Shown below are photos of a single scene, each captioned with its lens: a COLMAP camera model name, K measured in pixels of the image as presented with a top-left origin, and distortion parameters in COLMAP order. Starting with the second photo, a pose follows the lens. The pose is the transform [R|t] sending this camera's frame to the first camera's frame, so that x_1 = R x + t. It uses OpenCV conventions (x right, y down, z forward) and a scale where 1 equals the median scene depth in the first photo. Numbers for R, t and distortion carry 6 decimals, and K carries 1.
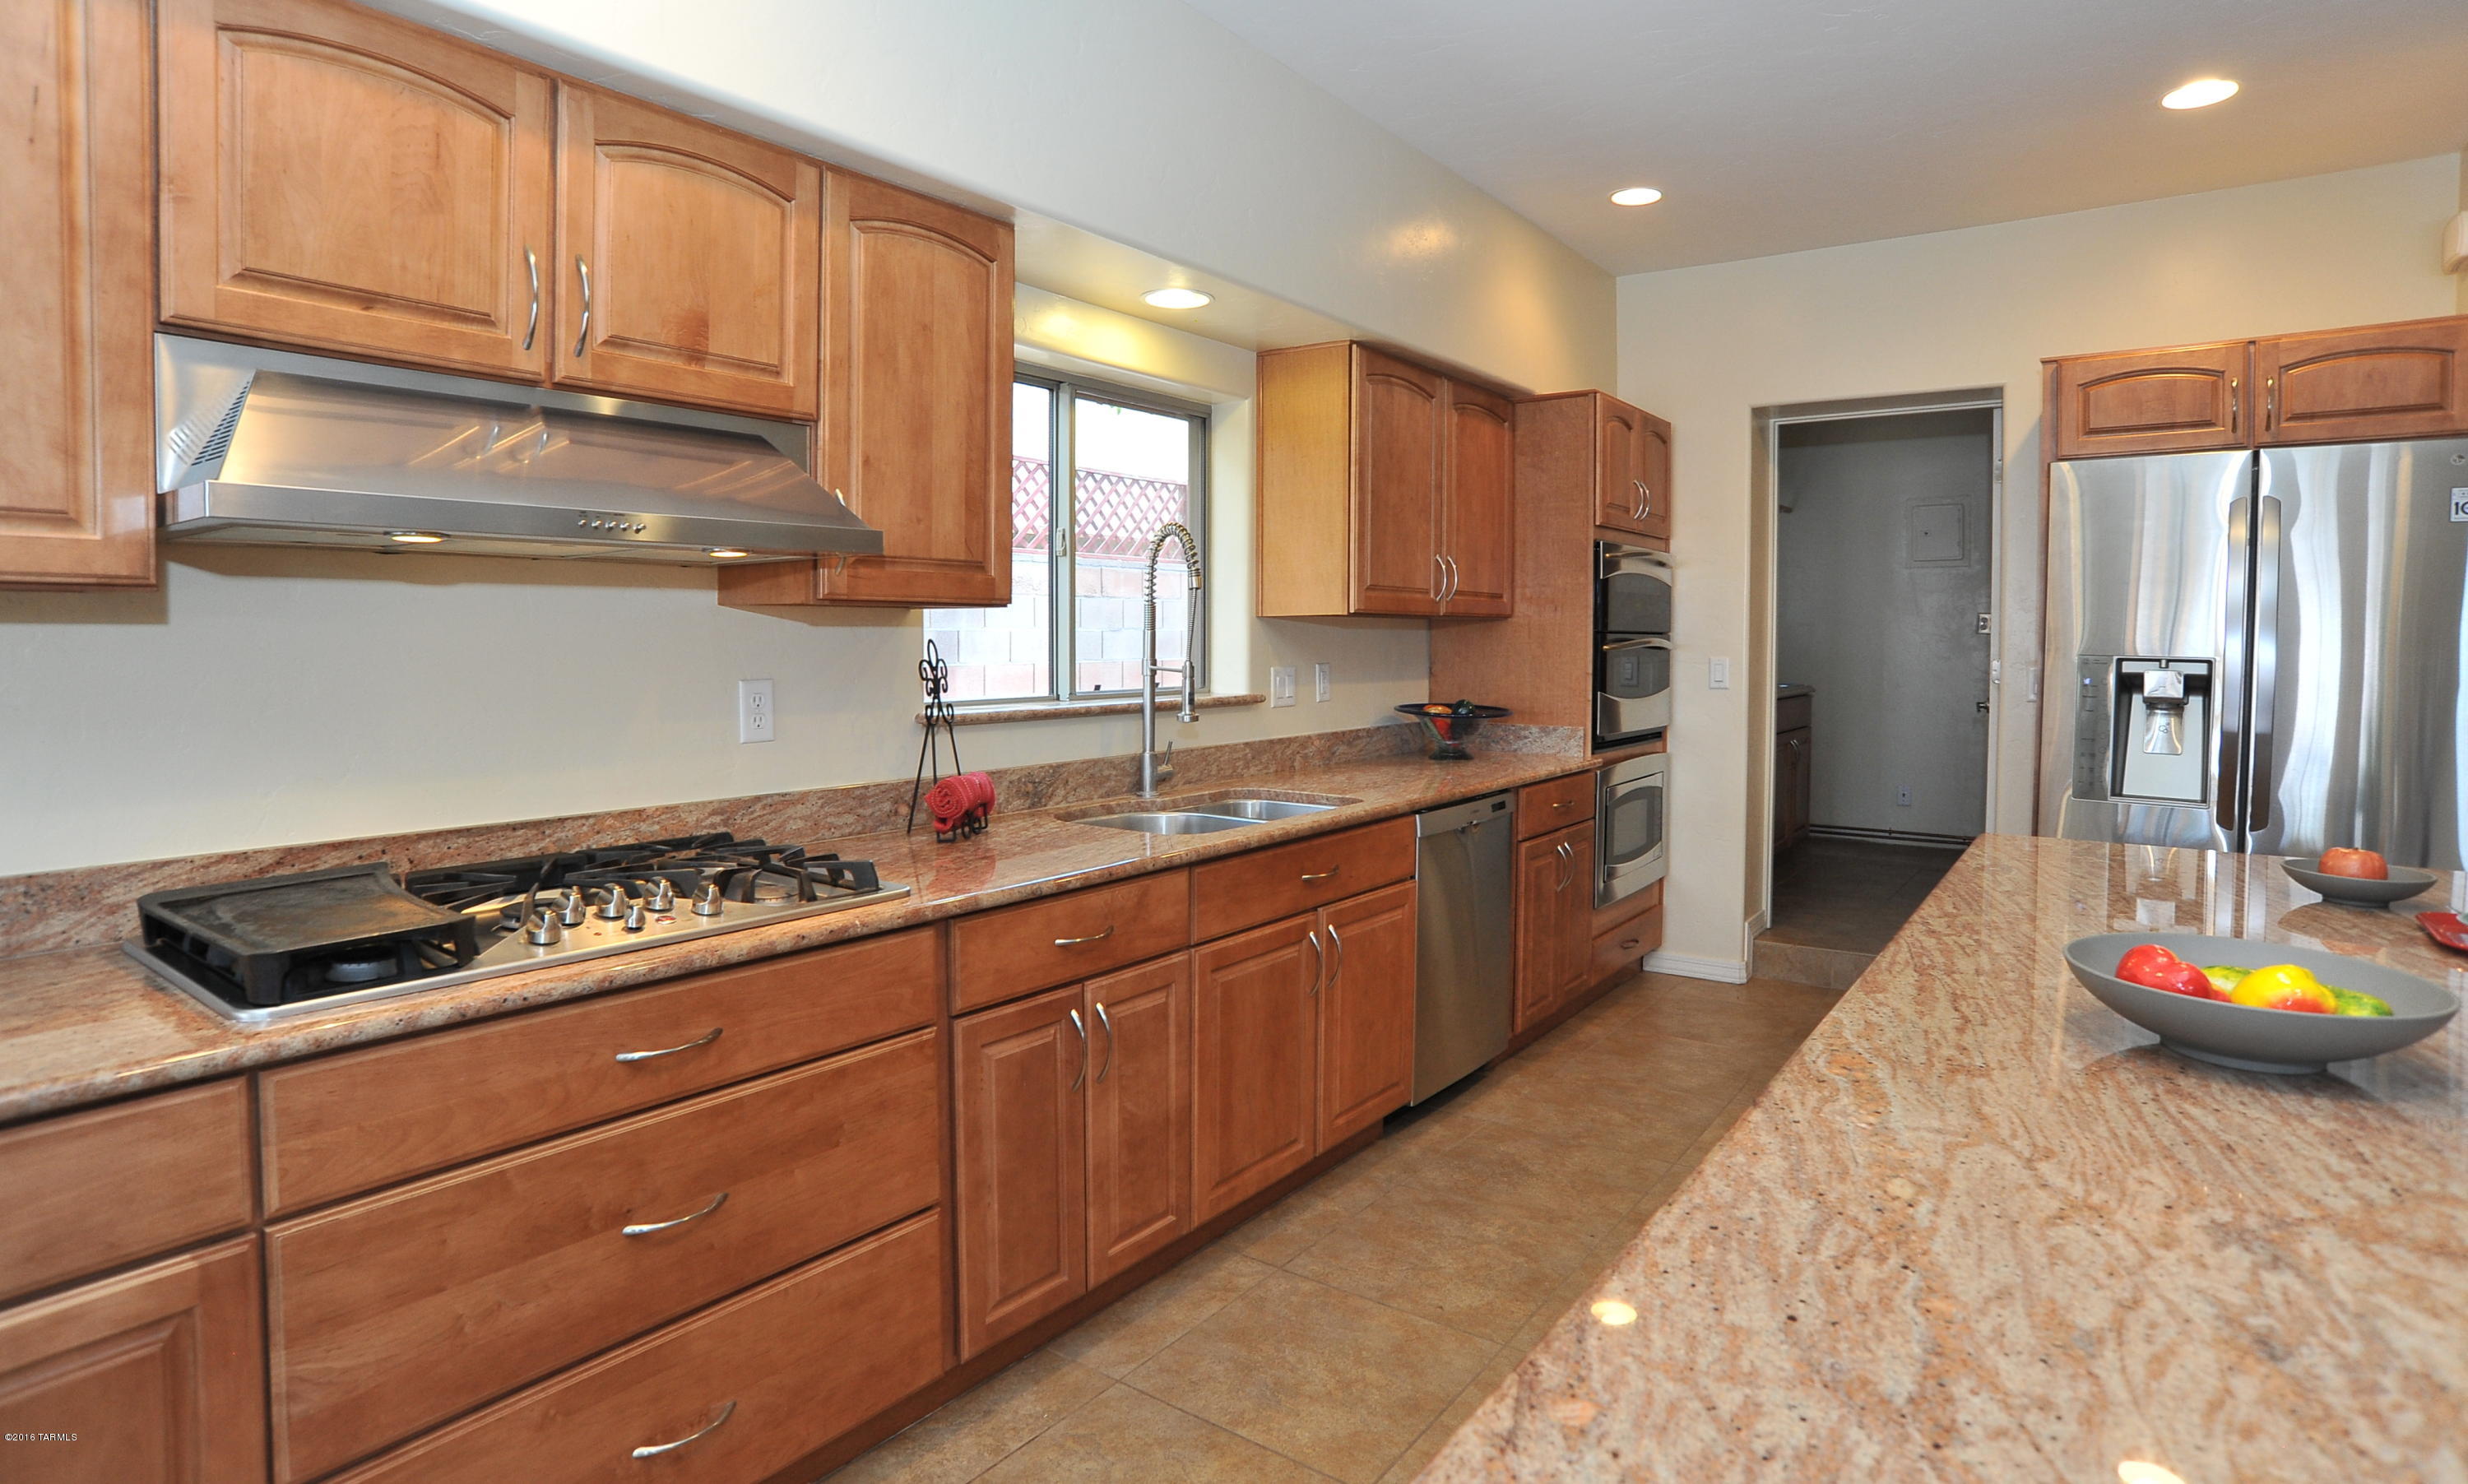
lens RADIAL K [[1282.2, 0, 1230.9], [0, 1282.2, 683.8], [0, 0, 1]] dist [-0.054800, 0.006455]
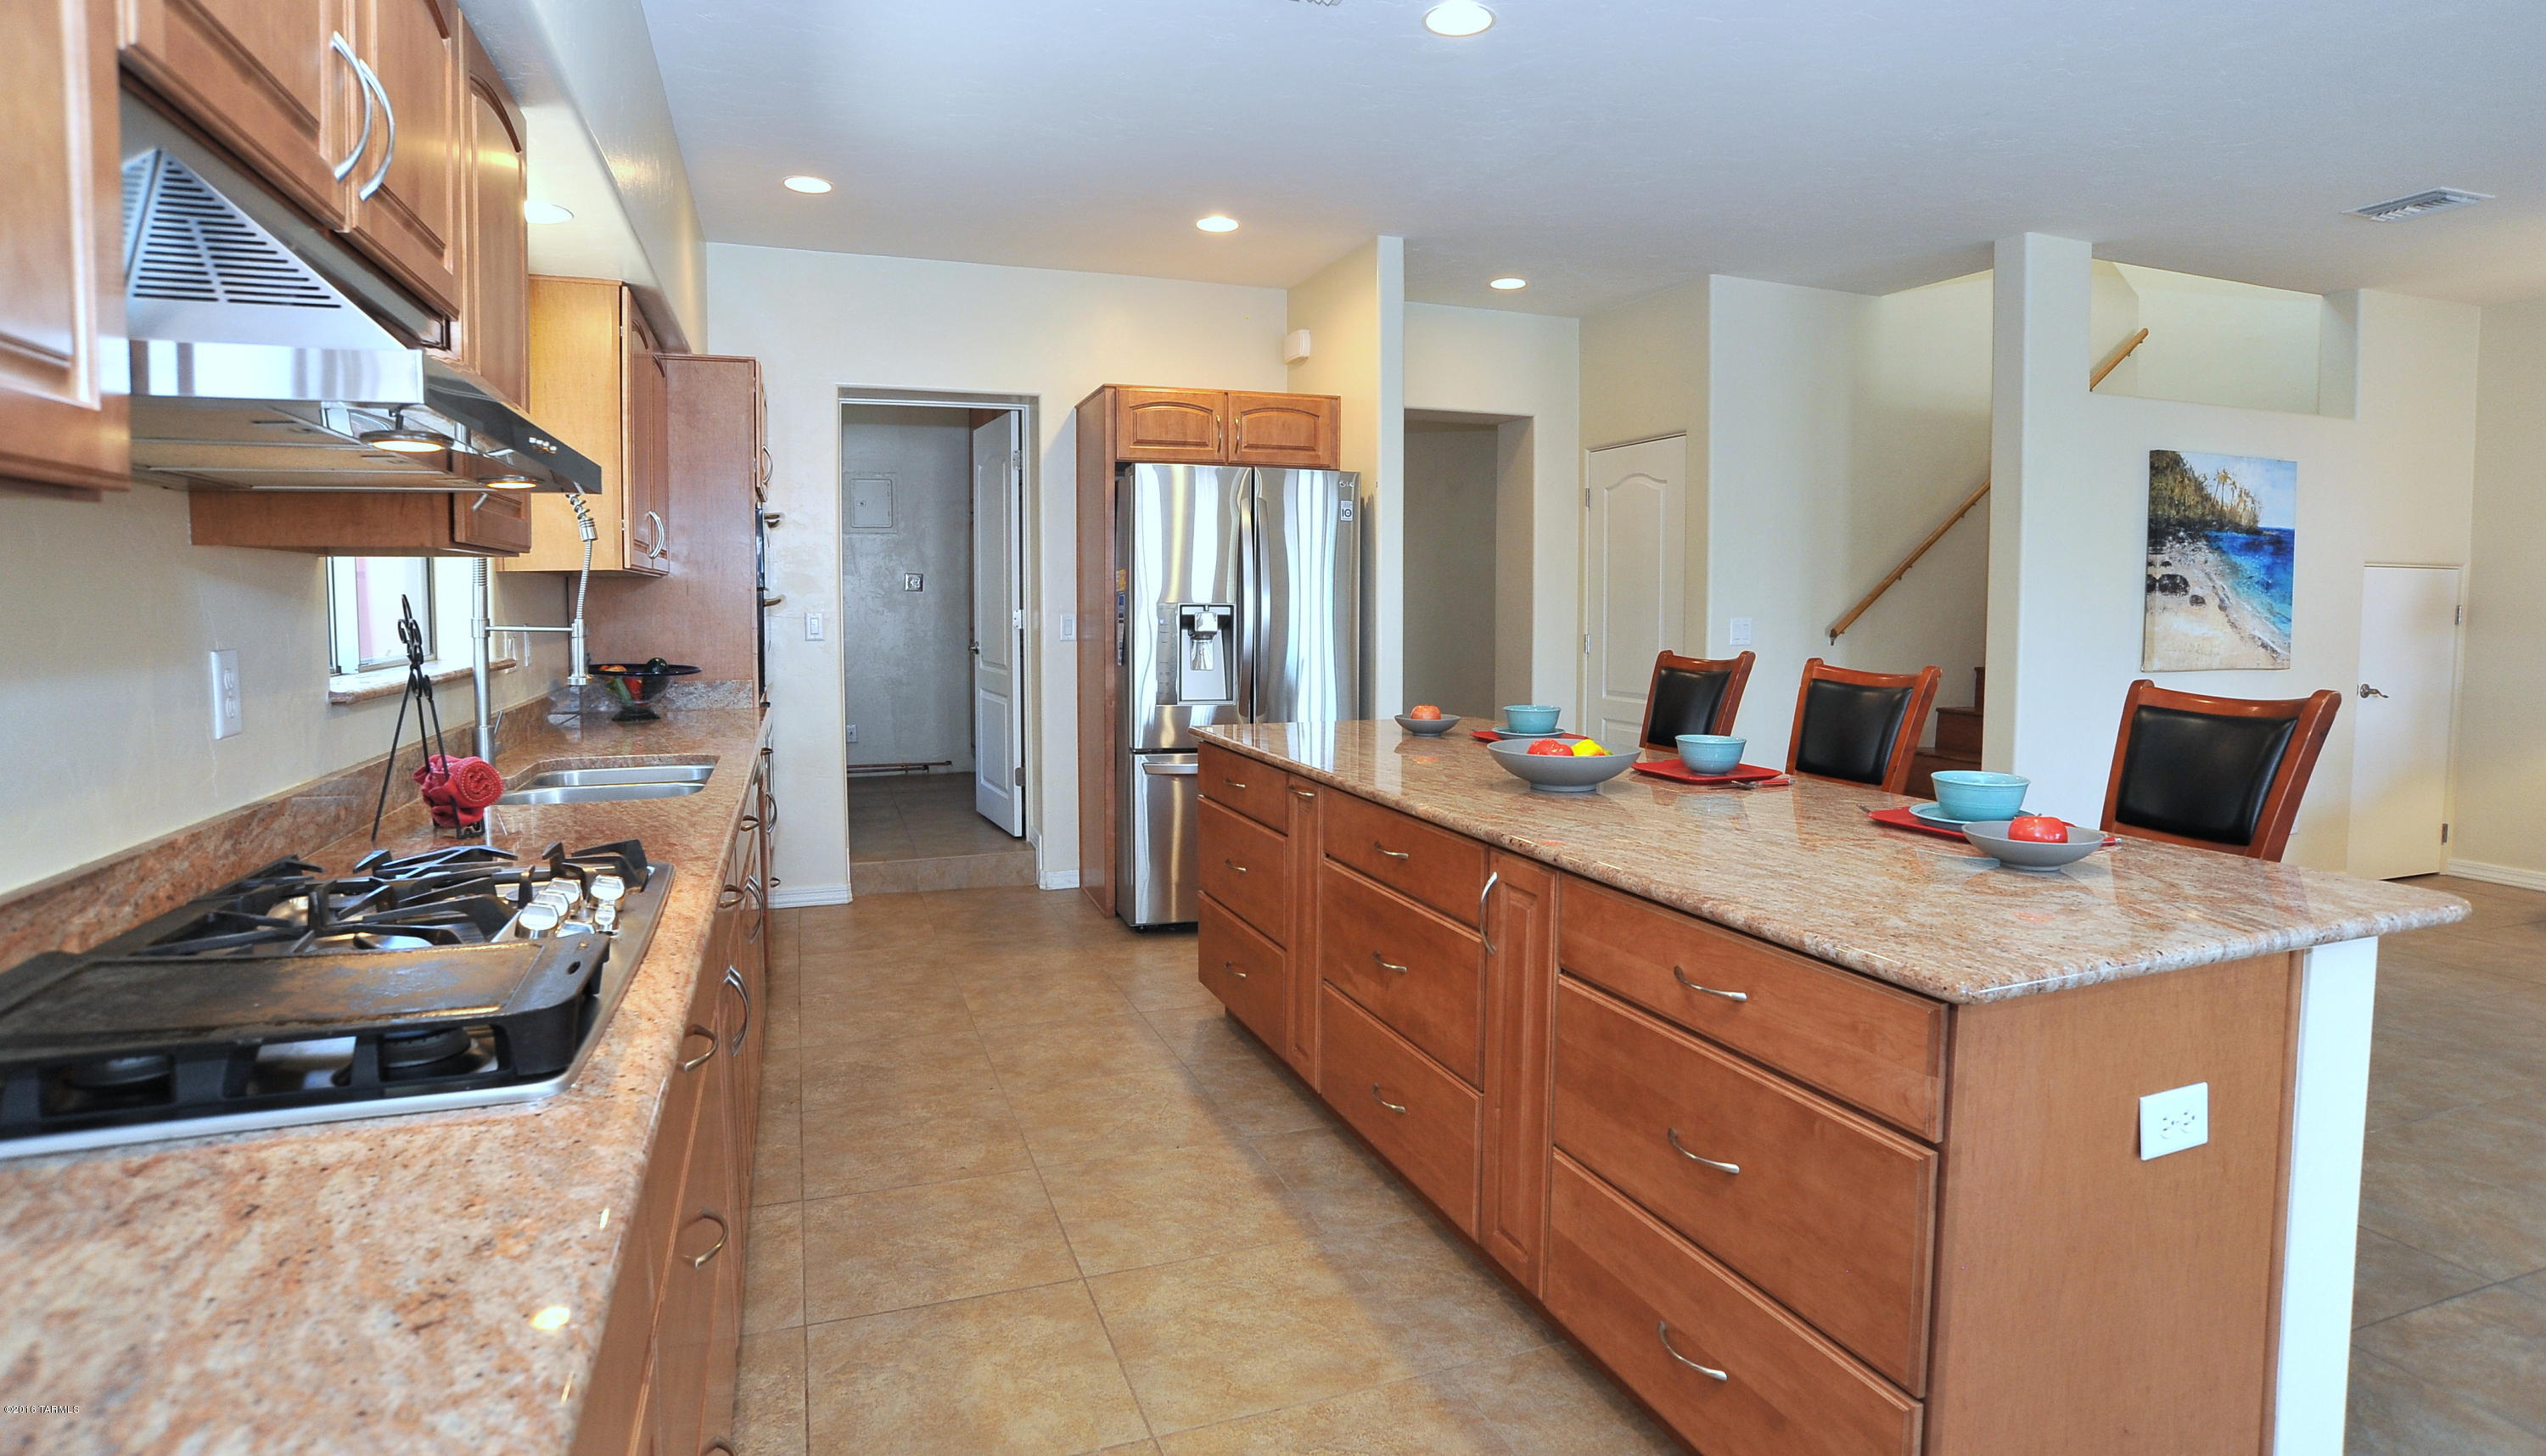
lens RADIAL K [[1284.7, 0, 1278.7], [0, 1284.7, 684.1], [0, 0, 1]] dist [-0.055928, 0.001148]
pose [[0.547486, -0.059767, 0.834678, -0.611647], [0.033835, 0.998212, 0.049283, 0.001978], [-0.836131, 0.001259, 0.548529, 0.114158]]
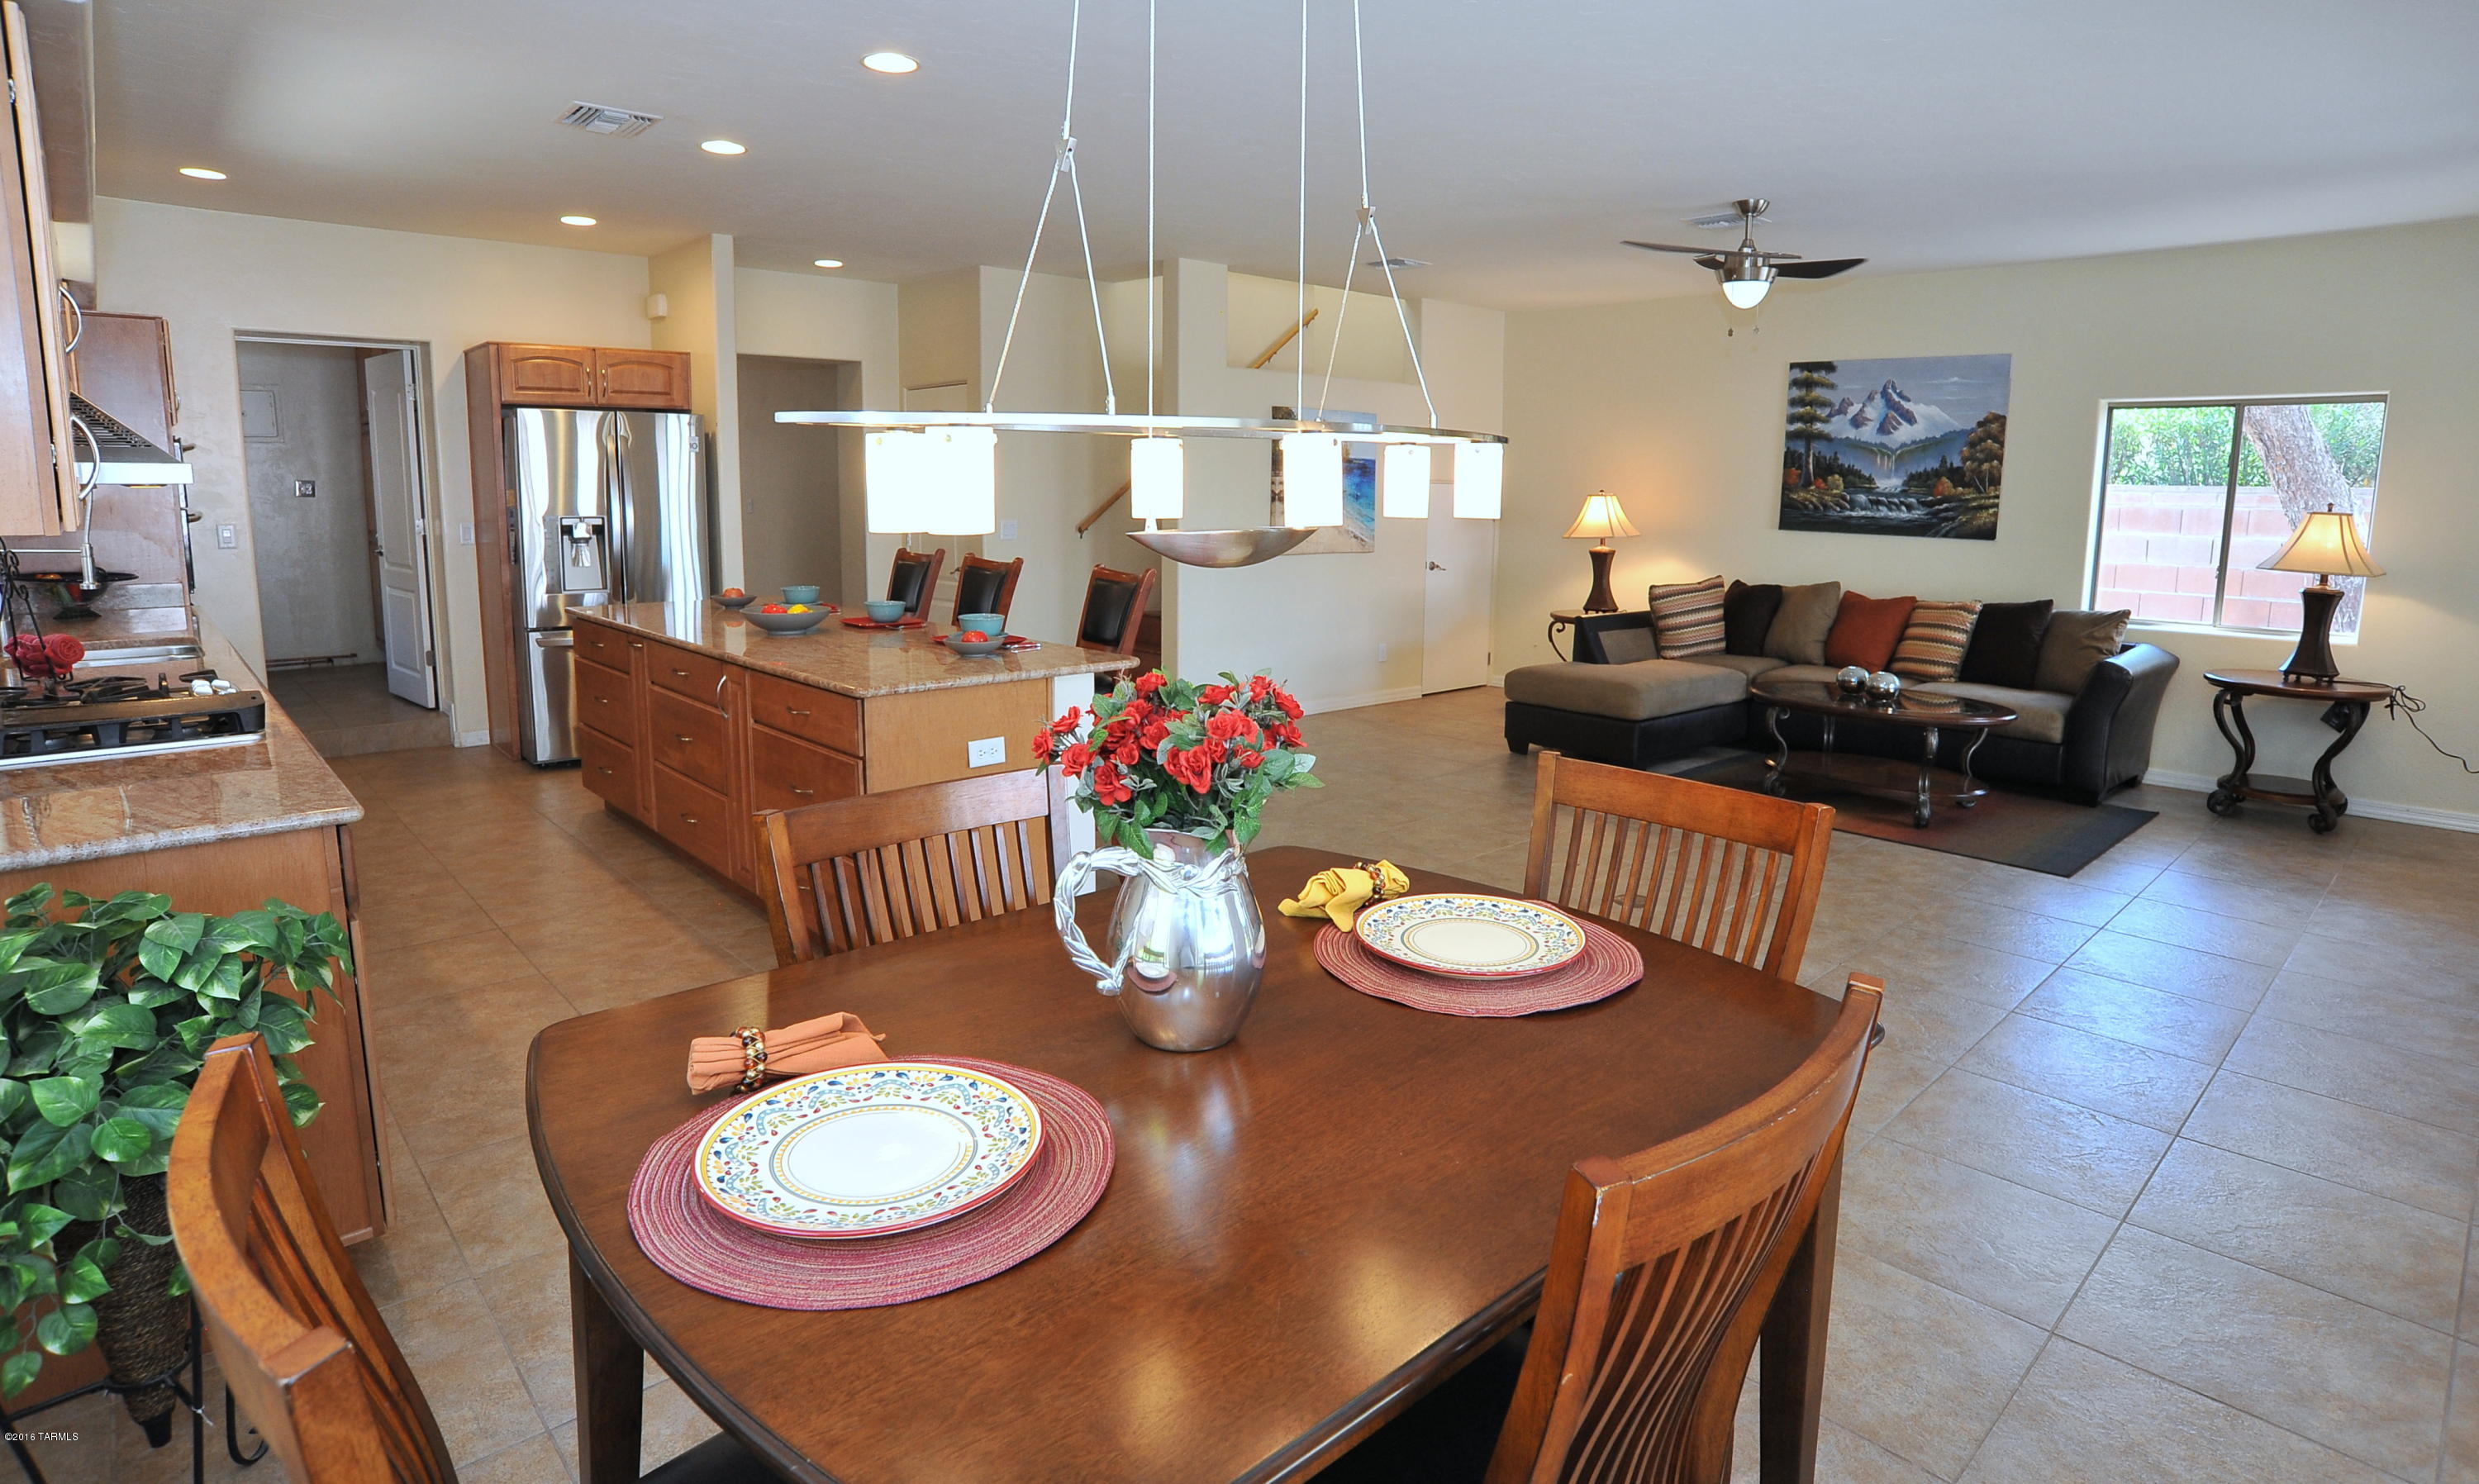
lens RADIAL K [[1287.9, 0, 1212.1], [0, 1287.9, 669.8], [0, 0, 1]] dist [-0.054800, 0.006455]
pose [[0.212128, -0.143186, 0.966695, -1.261473], [0.032129, 0.989695, 0.139542, -0.037896], [-0.976714, 0.001459, 0.214543, -0.492780]]
